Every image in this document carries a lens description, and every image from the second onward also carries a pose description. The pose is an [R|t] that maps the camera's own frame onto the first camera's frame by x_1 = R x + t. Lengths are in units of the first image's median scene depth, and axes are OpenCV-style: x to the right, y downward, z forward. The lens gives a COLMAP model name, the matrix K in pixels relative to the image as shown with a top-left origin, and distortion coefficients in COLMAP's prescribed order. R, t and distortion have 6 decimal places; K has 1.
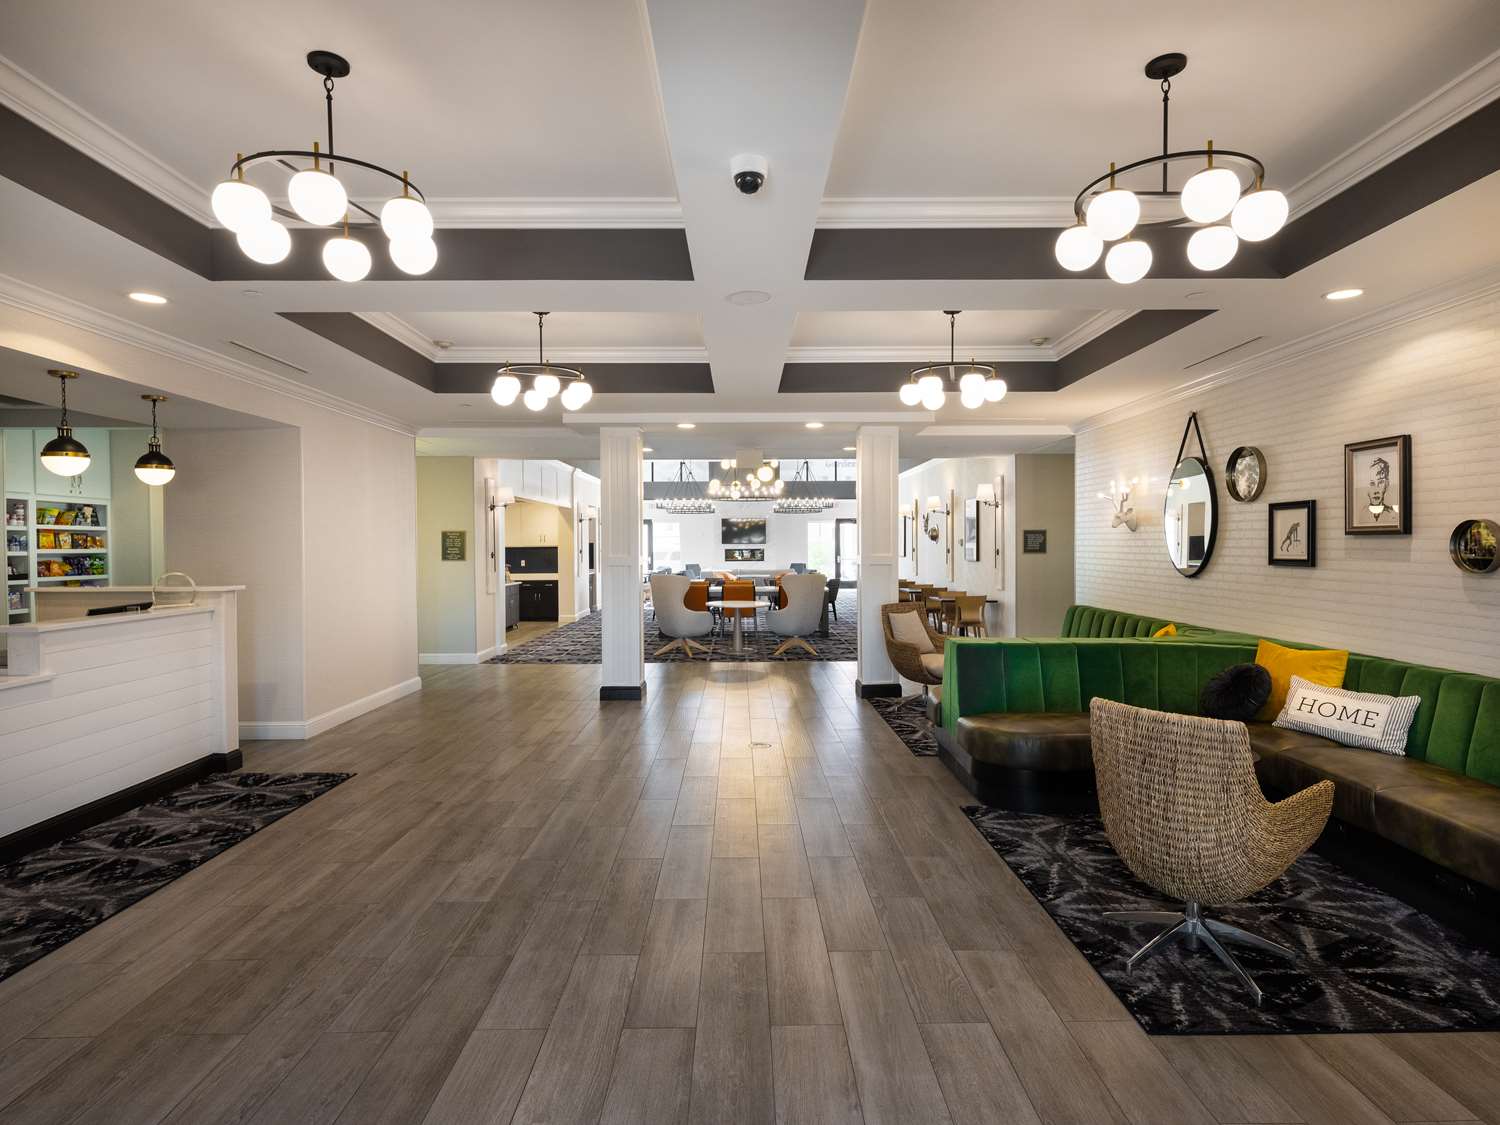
lens RADIAL K [[817.6, 0, 772.2], [0, 817.6, 598.6], [0, 0, 1]] dist [0.007052, -0.002041]
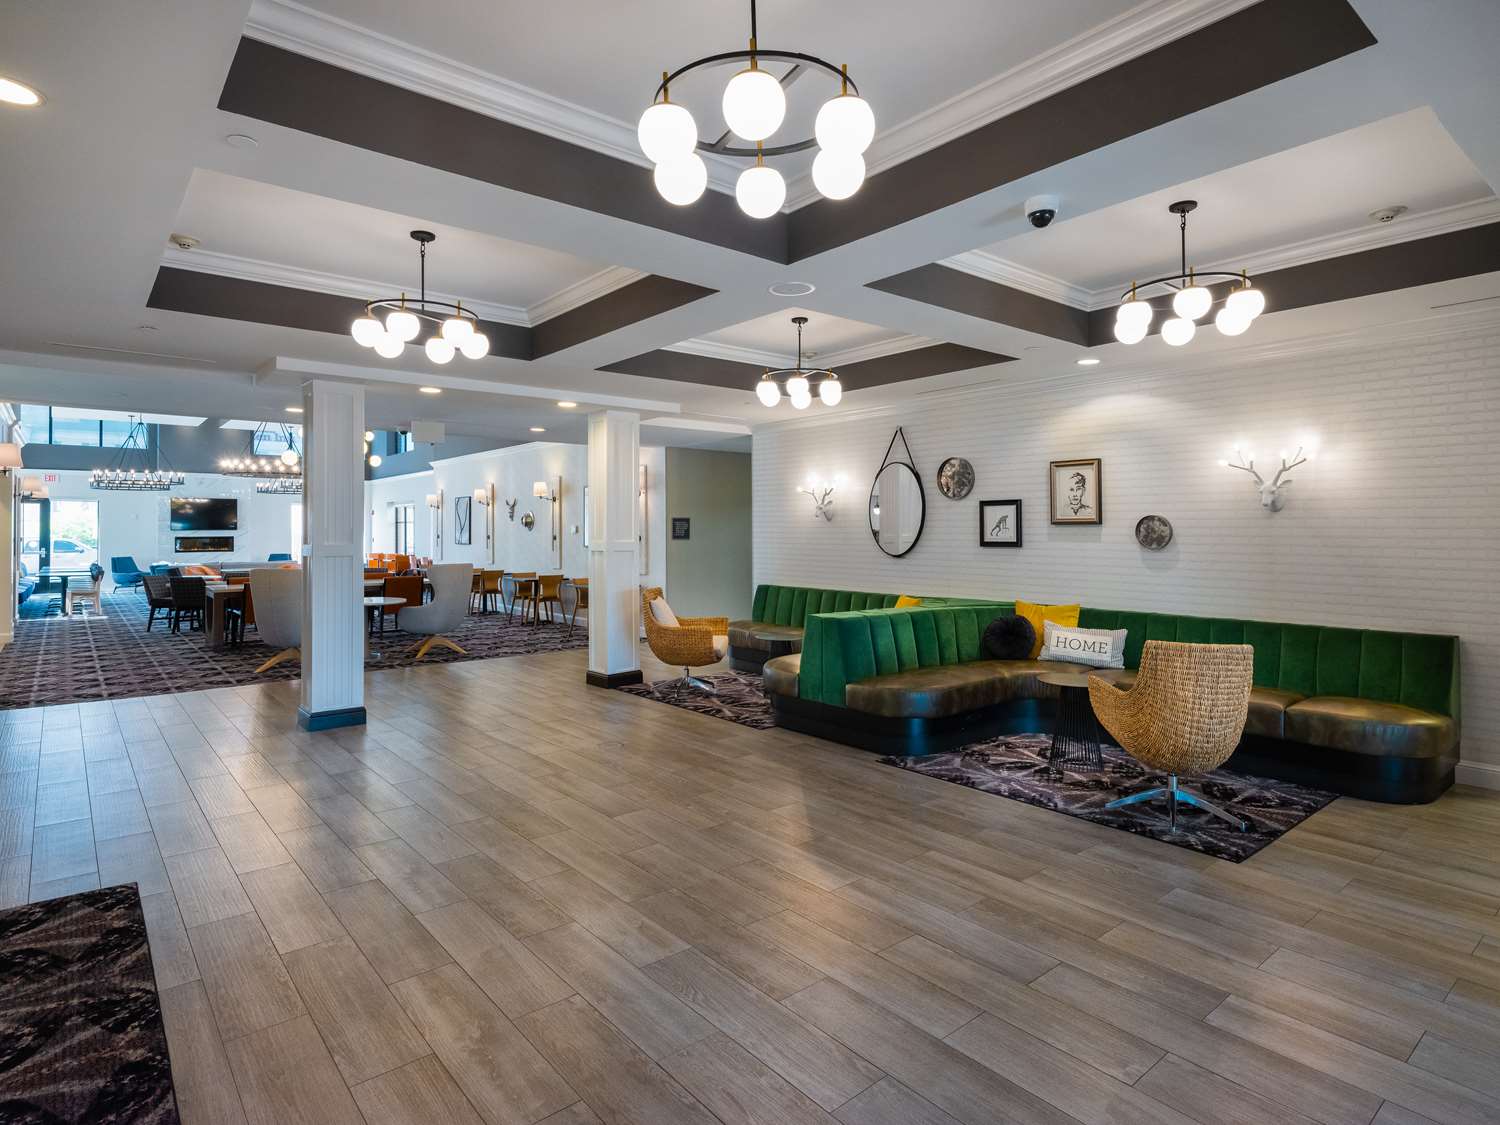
lens RADIAL K [[817.6, 0, 767.0], [0, 817.6, 568.2], [0, 0, 1]] dist [0.007052, -0.002041]
pose [[0.777859, -0.027932, 0.627818, -0.620298], [0.041299, 0.999124, -0.006717, -0.012570], [-0.627080, 0.031153, 0.778331, 0.207207]]
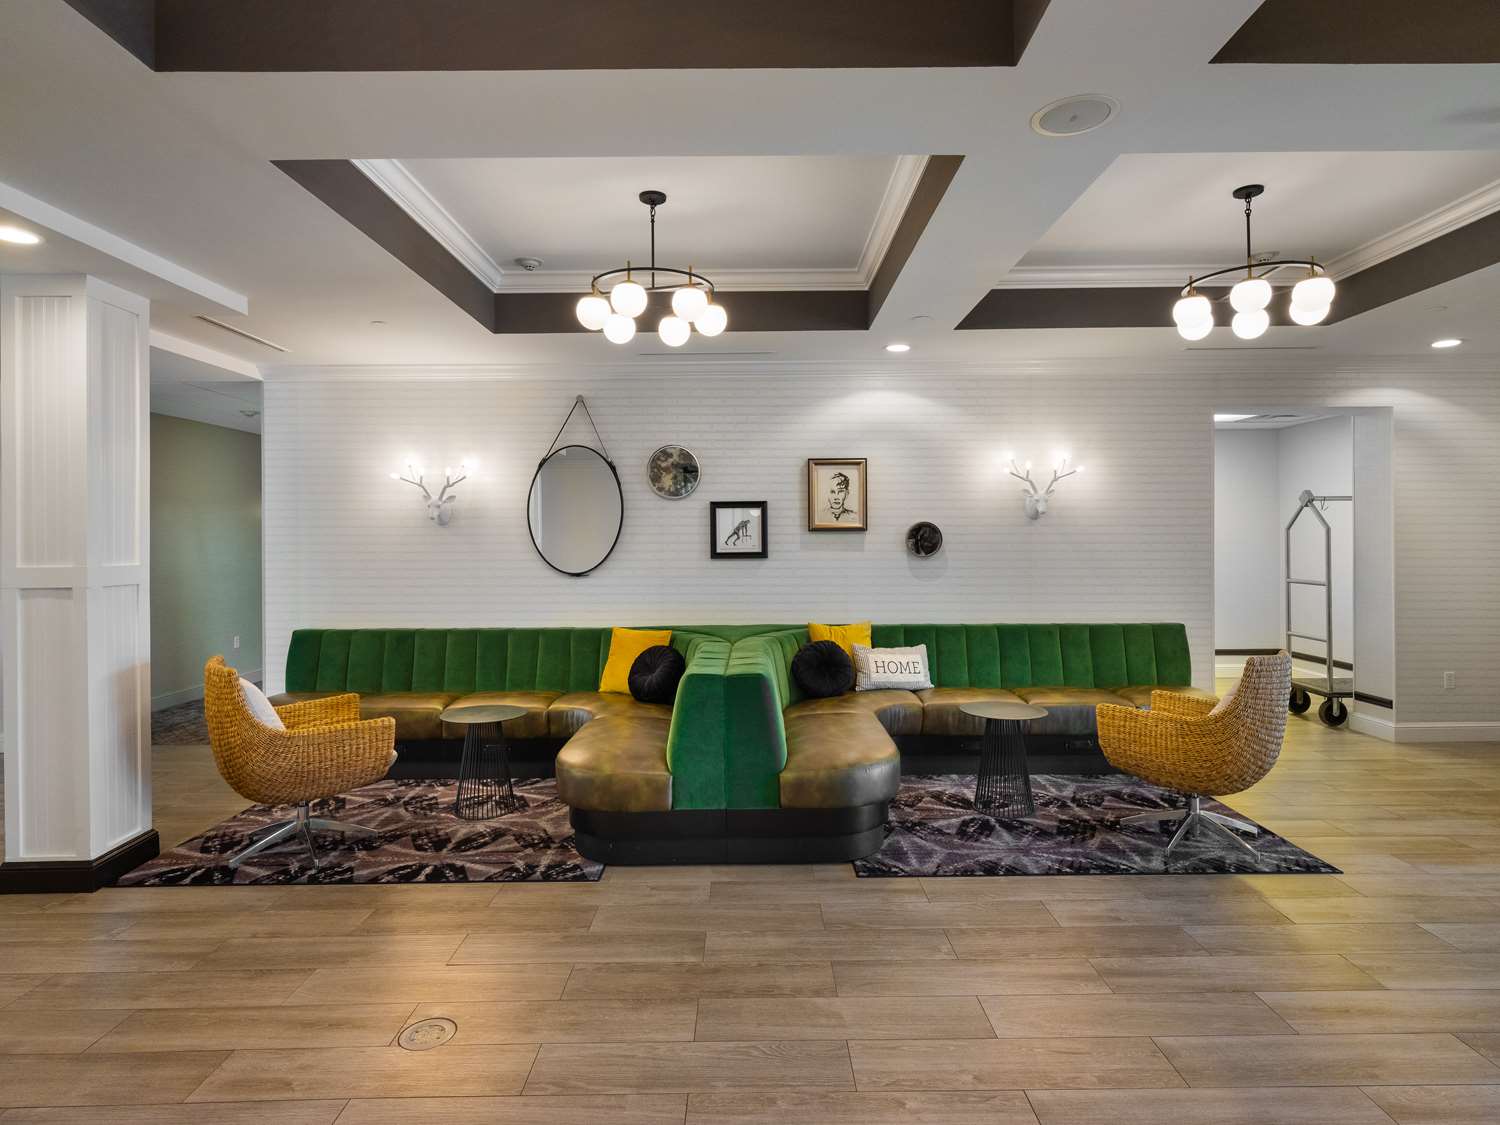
lens RADIAL K [[817.6, 0, 759.1], [0, 817.6, 554.1], [0, 0, 1]] dist [0.007052, -0.002041]
pose [[0.029180, -0.017393, 0.999423, -0.562740], [0.073143, 0.997205, 0.015219, -0.070736], [-0.996895, 0.072657, 0.030371, 1.089157]]
